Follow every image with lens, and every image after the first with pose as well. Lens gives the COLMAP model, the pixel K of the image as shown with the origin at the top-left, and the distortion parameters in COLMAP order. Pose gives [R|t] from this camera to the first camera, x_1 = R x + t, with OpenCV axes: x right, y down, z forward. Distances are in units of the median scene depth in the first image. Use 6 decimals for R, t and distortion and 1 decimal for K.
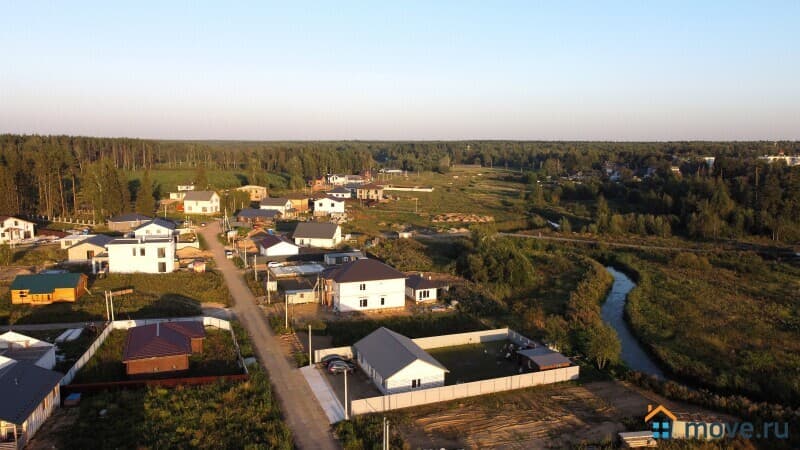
lens RADIAL K [[603.4, 0, 396.7], [0, 603.4, 228.7], [0, 0, 1]] dist [0.004353, -0.009138]
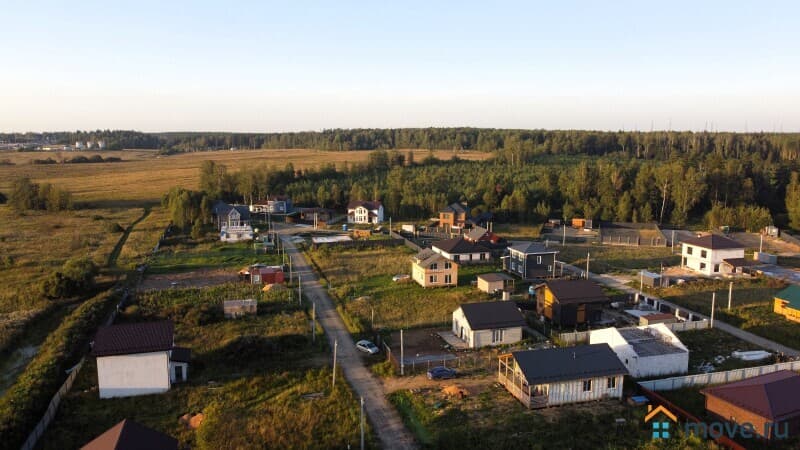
lens RADIAL K [[603.4, 0, 396.7], [0, 603.4, 228.7], [0, 0, 1]] dist [0.004353, -0.009138]
pose [[0.065608, 0.137906, -0.988270, 0.151713], [-0.138835, 0.982032, 0.127819, -0.026647], [0.988140, 0.128821, 0.083576, 0.199120]]
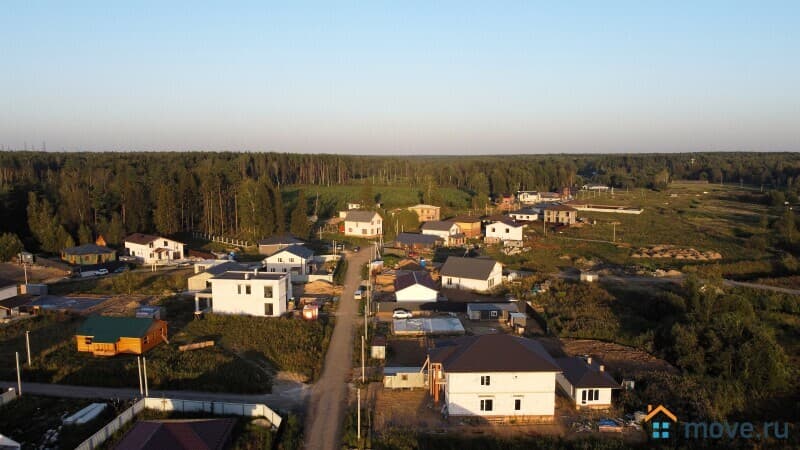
lens RADIAL K [[603.4, 0, 396.7], [0, 603.4, 228.7], [0, 0, 1]] dist [0.004353, -0.009138]
pose [[0.943131, 0.030038, -0.331061, 0.038197], [-0.037576, 0.999159, -0.016393, -0.031392], [0.330291, 0.027901, 0.943467, 0.214216]]
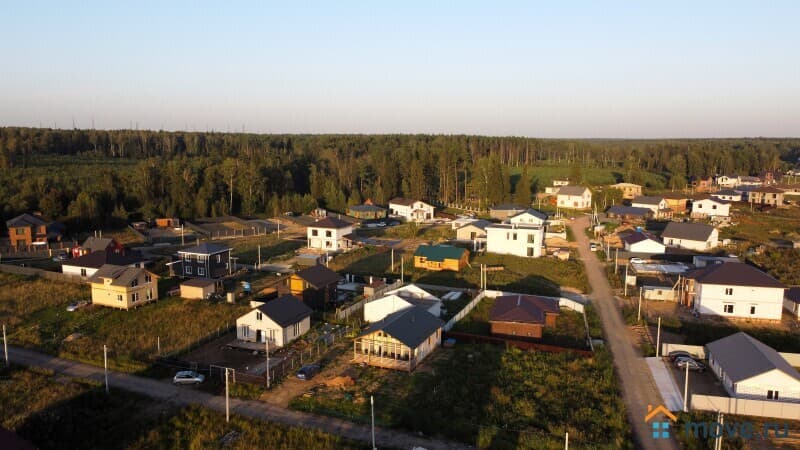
lens RADIAL K [[603.4, 0, 396.7], [0, 603.4, 228.7], [0, 0, 1]] dist [0.004353, -0.009138]
pose [[0.821413, 0.078570, -0.564896, 0.025121], [-0.077050, 0.996673, 0.026588, 0.008641], [0.565105, 0.021685, 0.824734, -0.040804]]
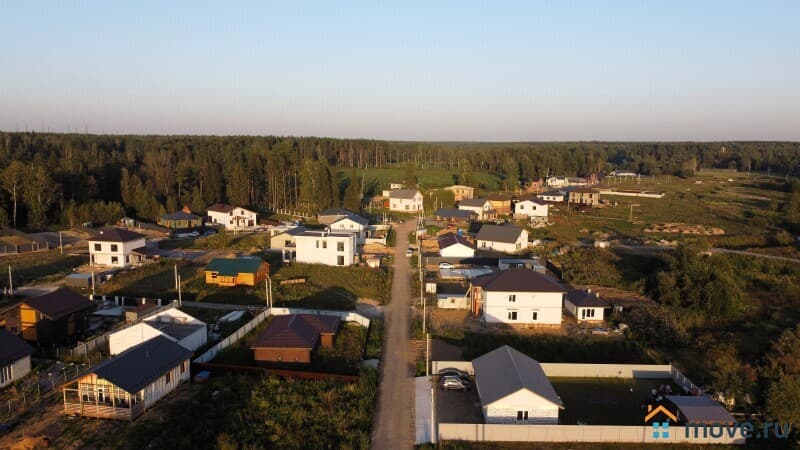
lens RADIAL K [[603.4, 0, 396.7], [0, 603.4, 228.7], [0, 0, 1]] dist [0.004353, -0.009138]
pose [[0.925741, 0.053519, -0.374352, 0.071911], [-0.054276, 0.998490, 0.008528, -0.004248], [0.374243, 0.012423, 0.927248, 0.049700]]
